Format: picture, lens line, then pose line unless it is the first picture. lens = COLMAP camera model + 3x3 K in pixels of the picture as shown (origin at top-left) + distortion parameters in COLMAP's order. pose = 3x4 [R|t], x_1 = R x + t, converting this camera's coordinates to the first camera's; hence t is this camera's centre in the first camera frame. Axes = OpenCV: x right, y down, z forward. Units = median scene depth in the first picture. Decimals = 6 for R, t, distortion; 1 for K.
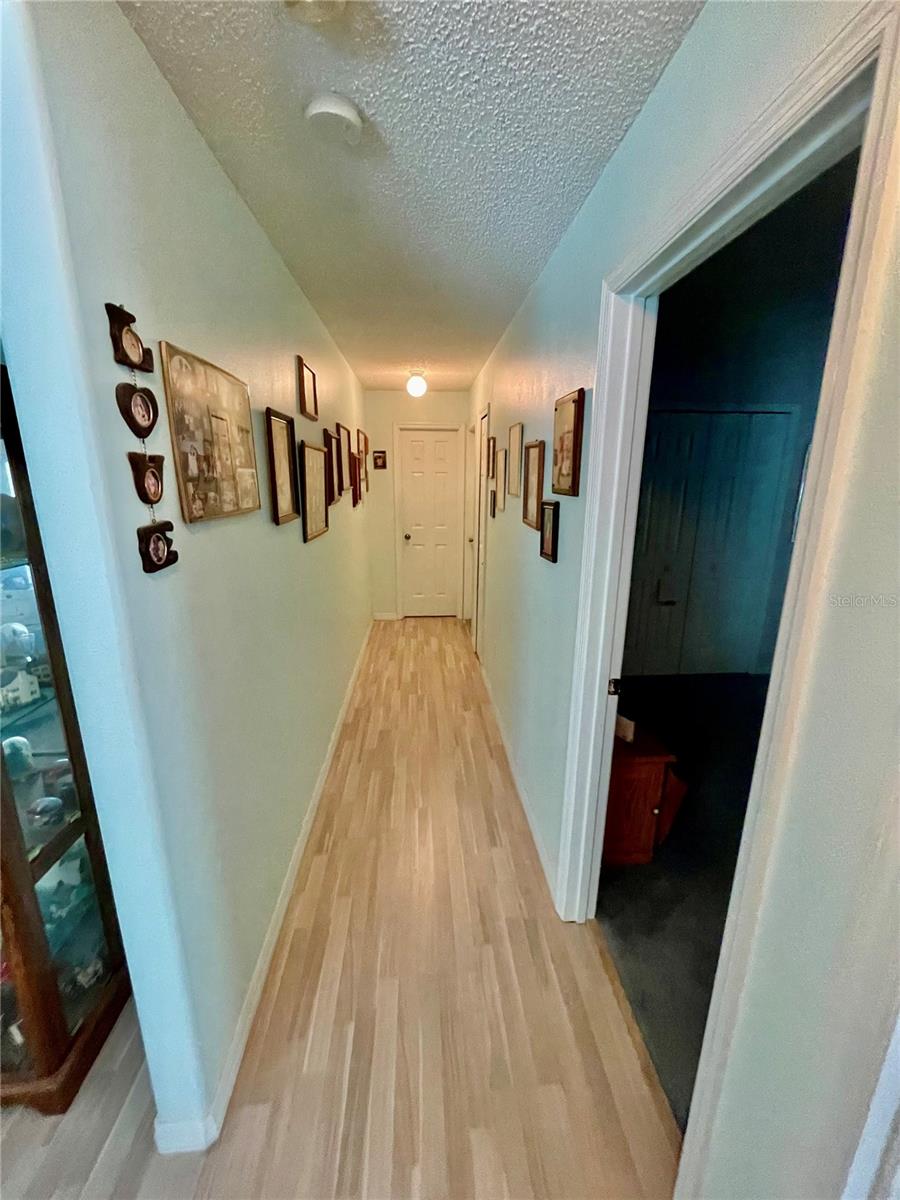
lens RADIAL K [[489.1, 0, 447.4], [0, 489.1, 599.8], [0, 0, 1]] dist [-0.002849, -0.000500]
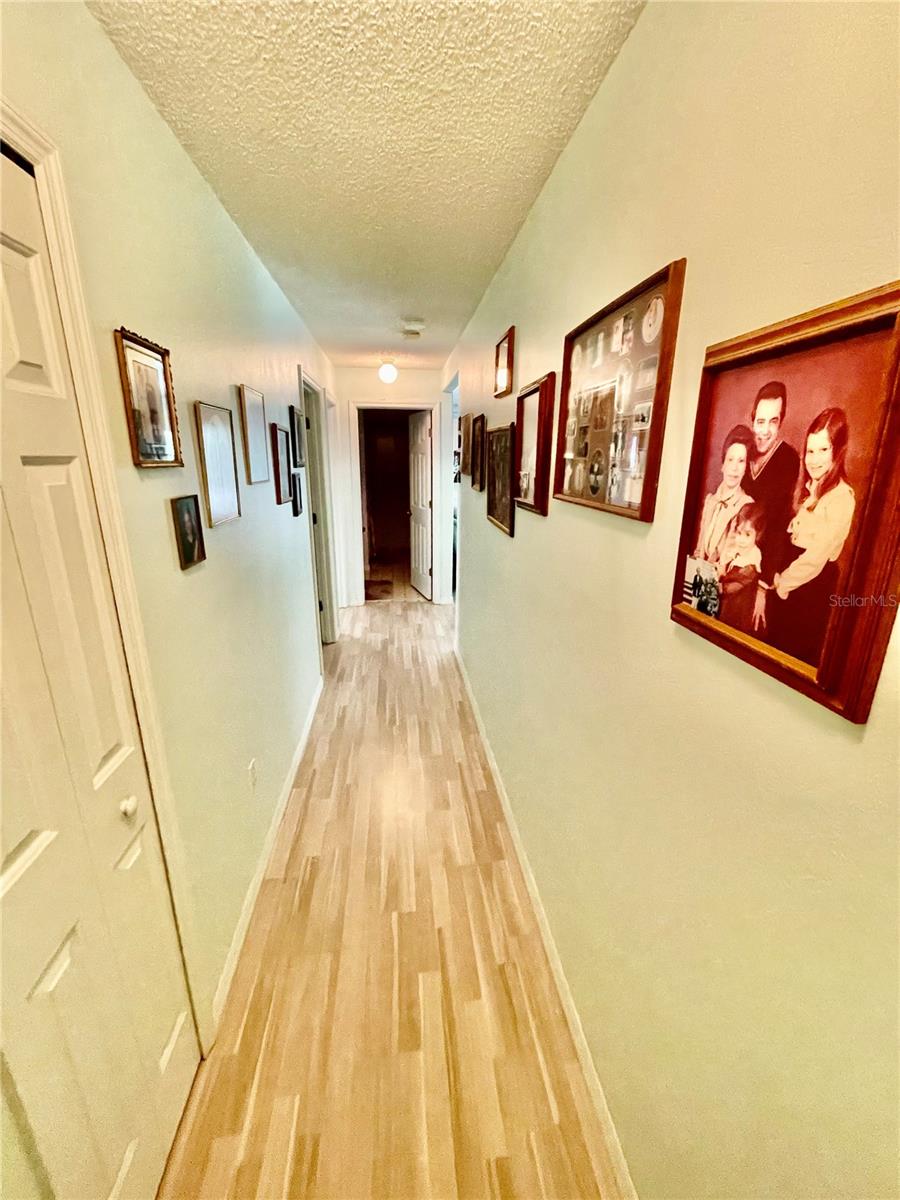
lens RADIAL K [[489.1, 0, 447.0], [0, 489.1, 598.2], [0, 0, 1]] dist [-0.002849, -0.000500]
pose [[-0.998616, -0.015843, -0.050143, -0.081873], [-0.038822, 0.865297, 0.499753, -0.330993], [0.035471, 0.501009, -0.864715, 1.305067]]
